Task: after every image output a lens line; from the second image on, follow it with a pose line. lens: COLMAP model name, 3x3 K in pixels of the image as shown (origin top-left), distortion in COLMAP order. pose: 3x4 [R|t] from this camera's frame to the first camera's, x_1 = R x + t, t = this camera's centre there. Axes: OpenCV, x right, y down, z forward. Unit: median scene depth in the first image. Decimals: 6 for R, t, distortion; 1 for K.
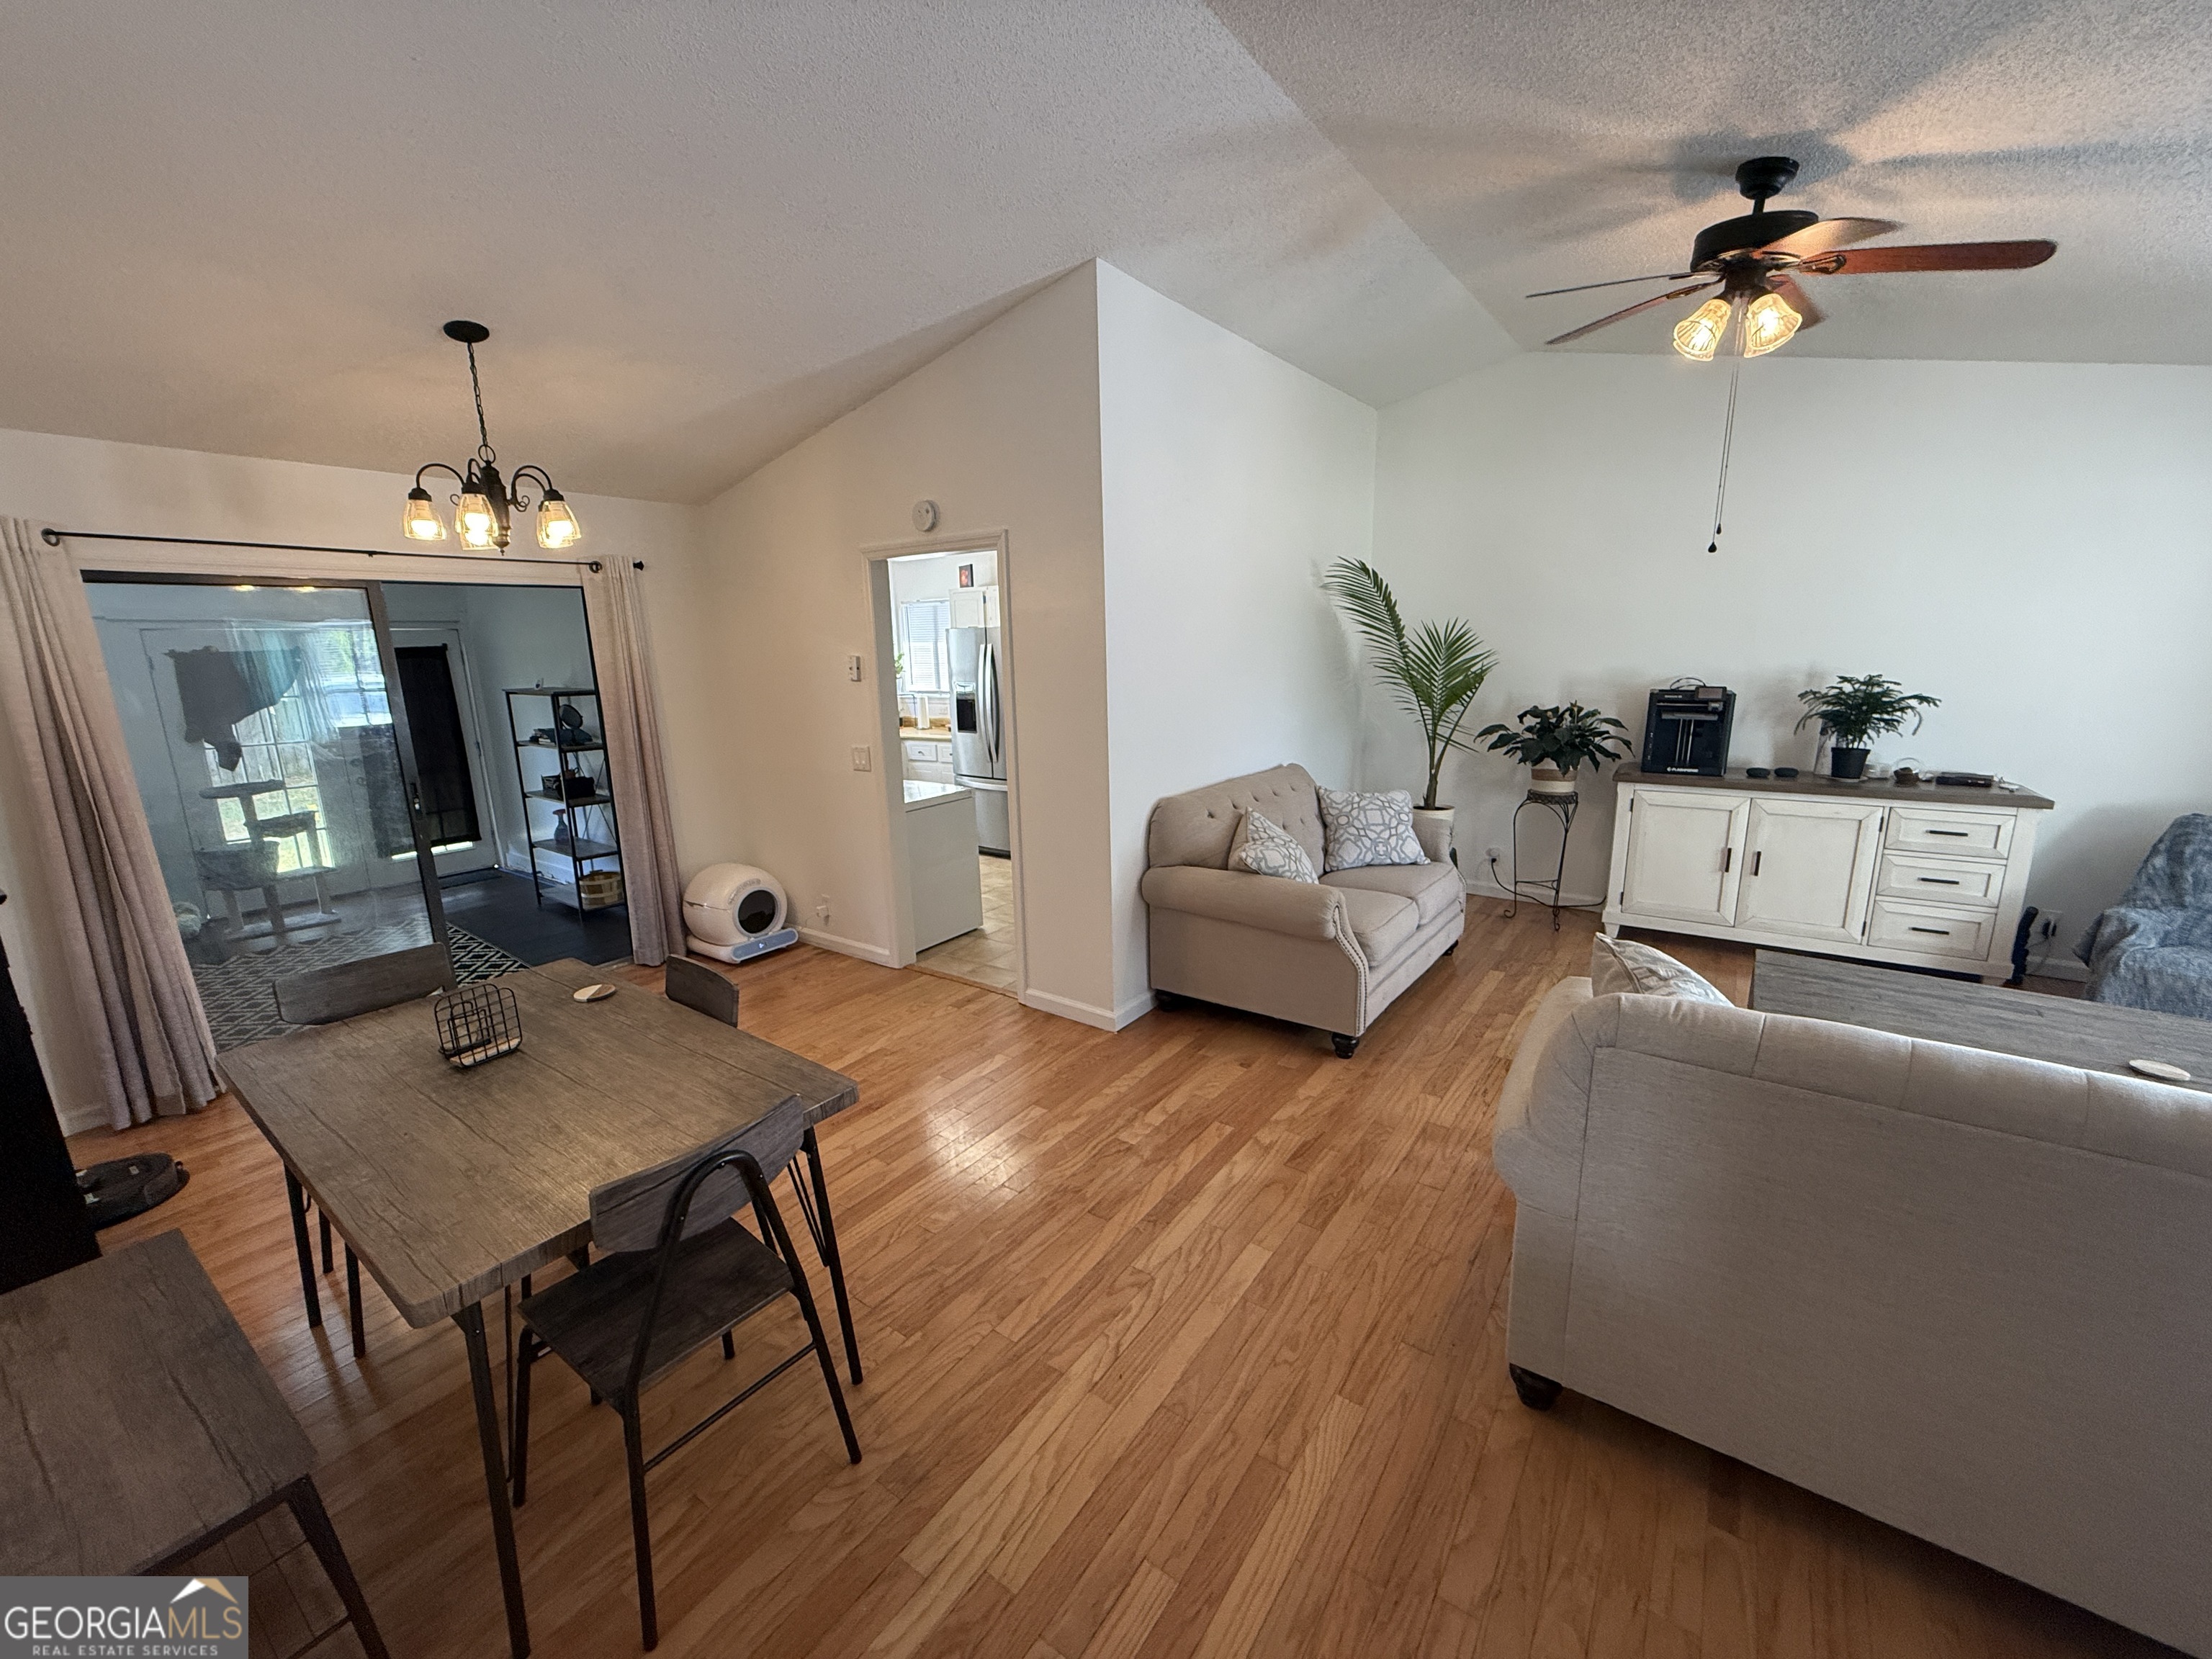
lens RADIAL K [[881.1, 0, 1102.3], [0, 881.1, 822.4], [0, 0, 1]] dist [0.000220, -0.000278]
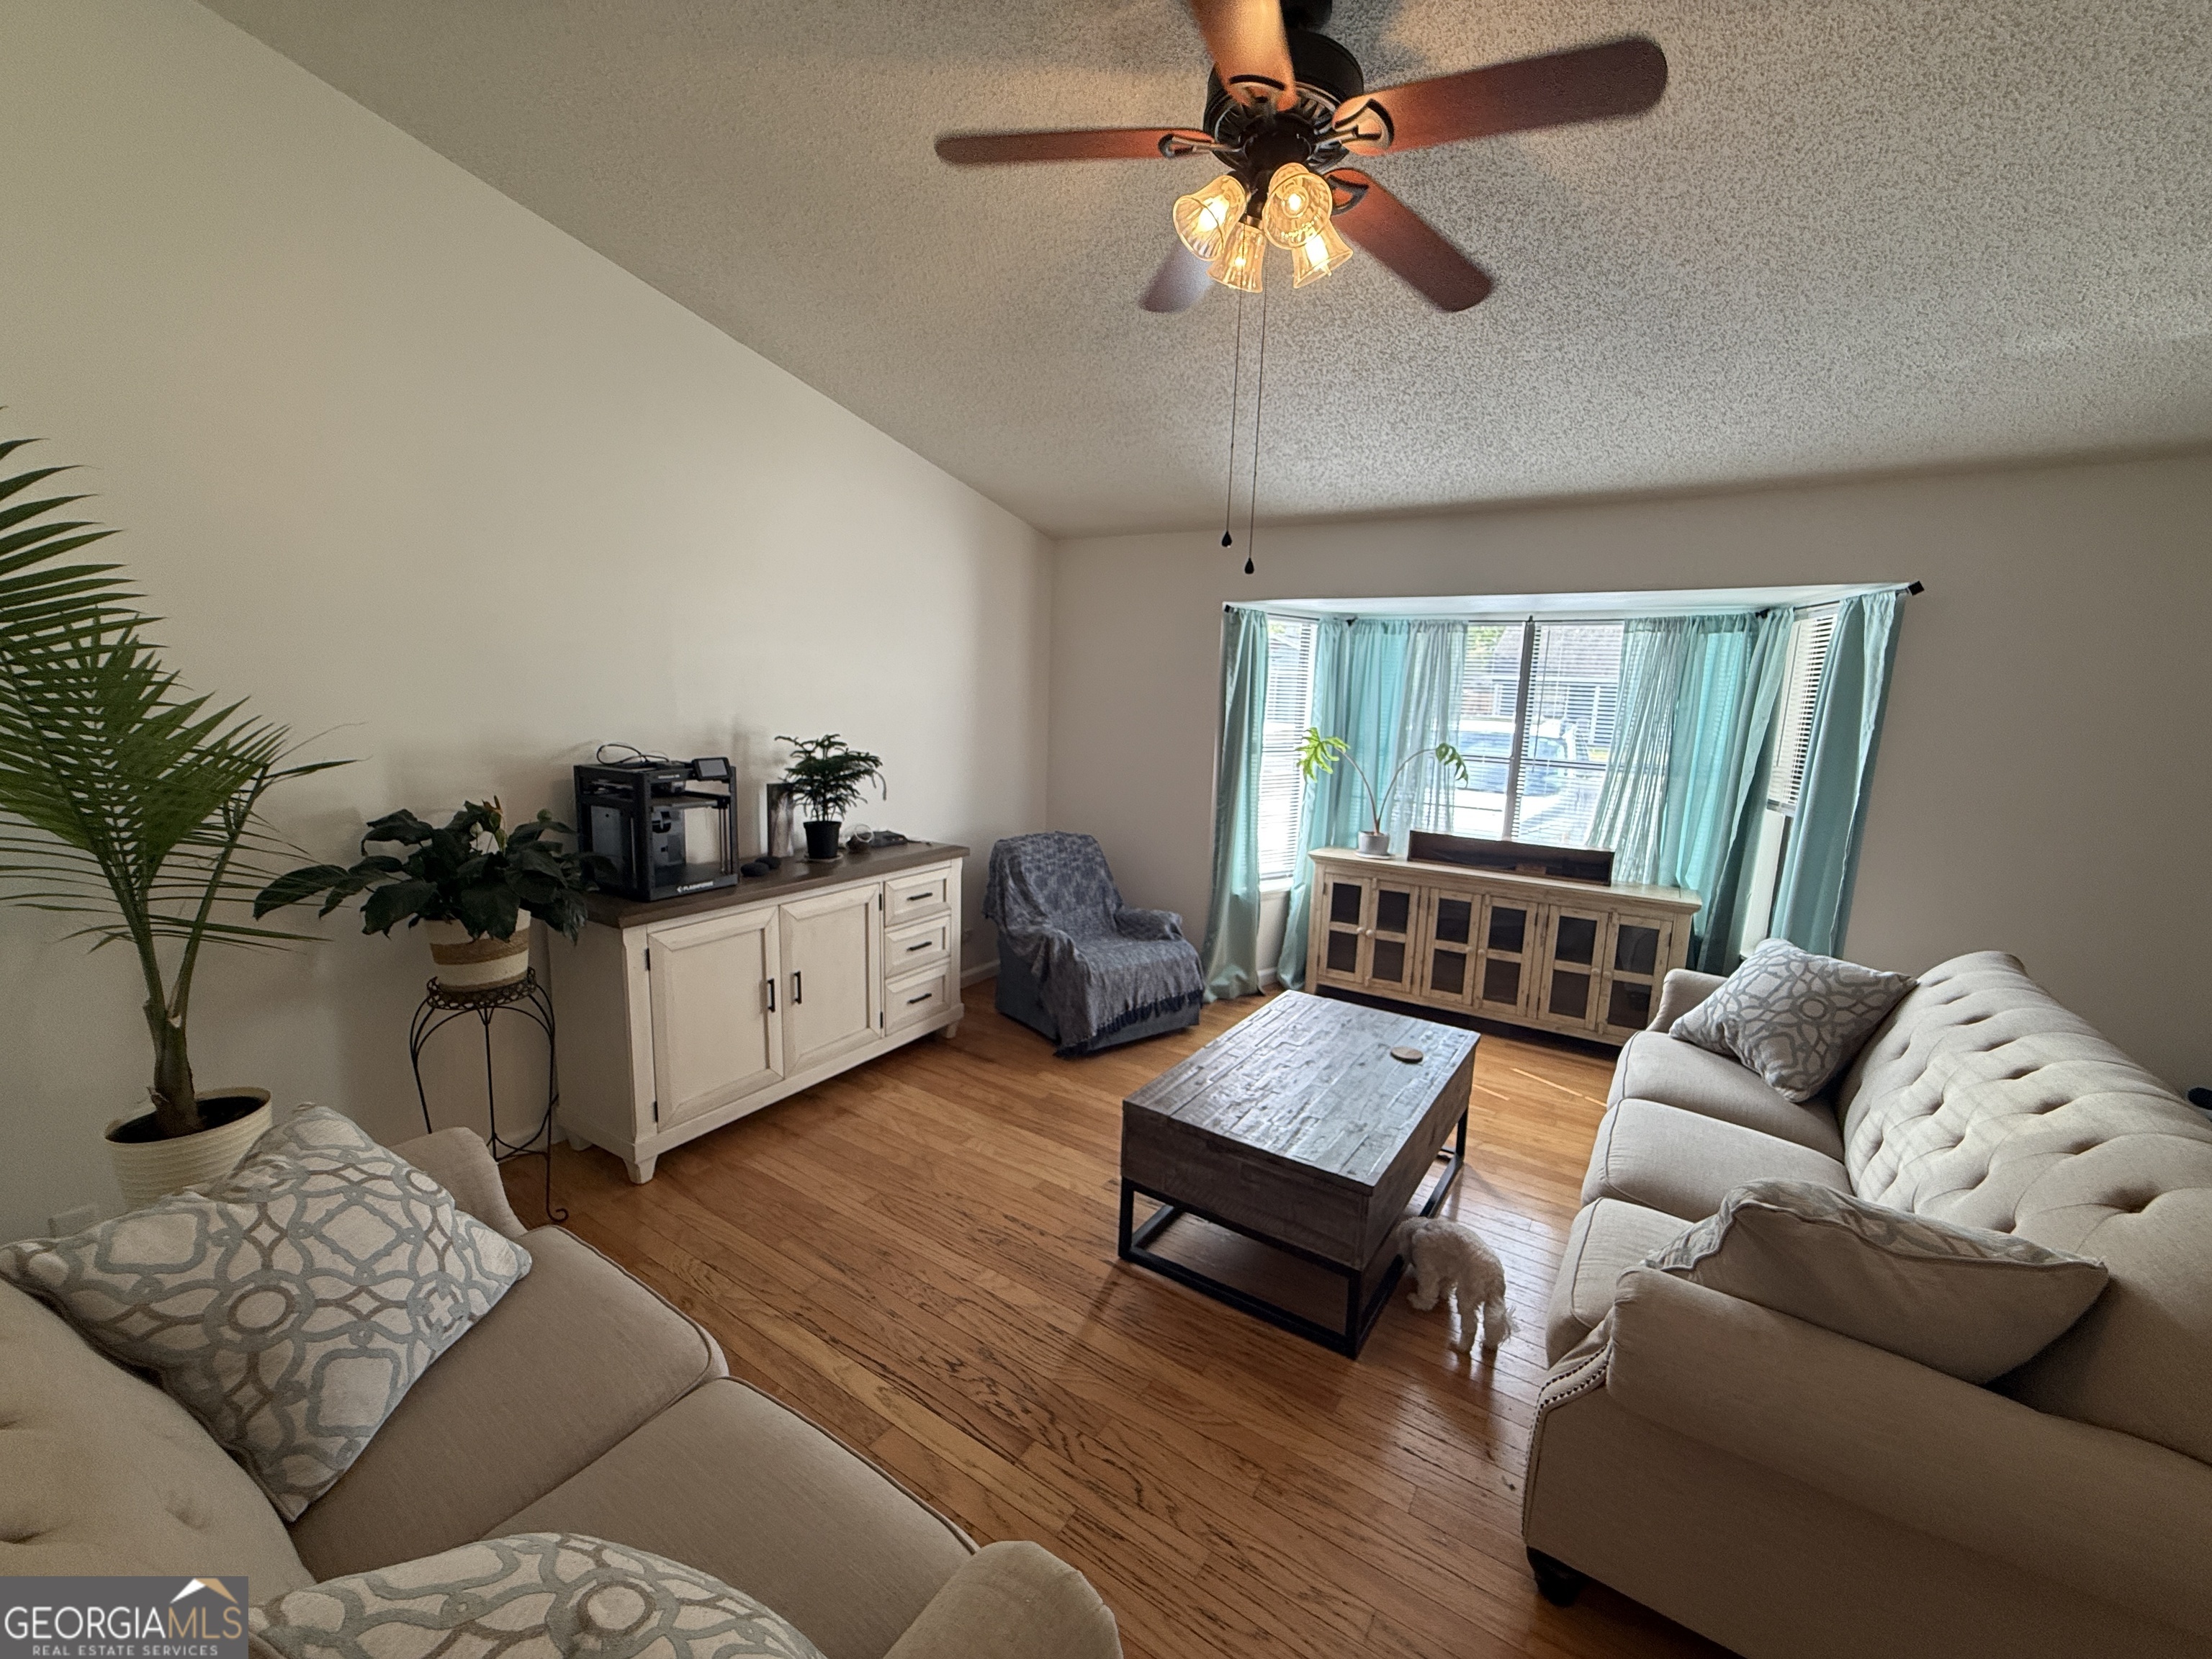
lens RADIAL K [[881.1, 0, 1107.7], [0, 881.1, 845.6], [0, 0, 1]] dist [0.000220, -0.000278]
pose [[-0.041856, -0.155200, 0.986996, 0.011571], [0.167856, 0.972728, 0.160075, -0.147802], [-0.984923, 0.172374, -0.014663, 0.737236]]
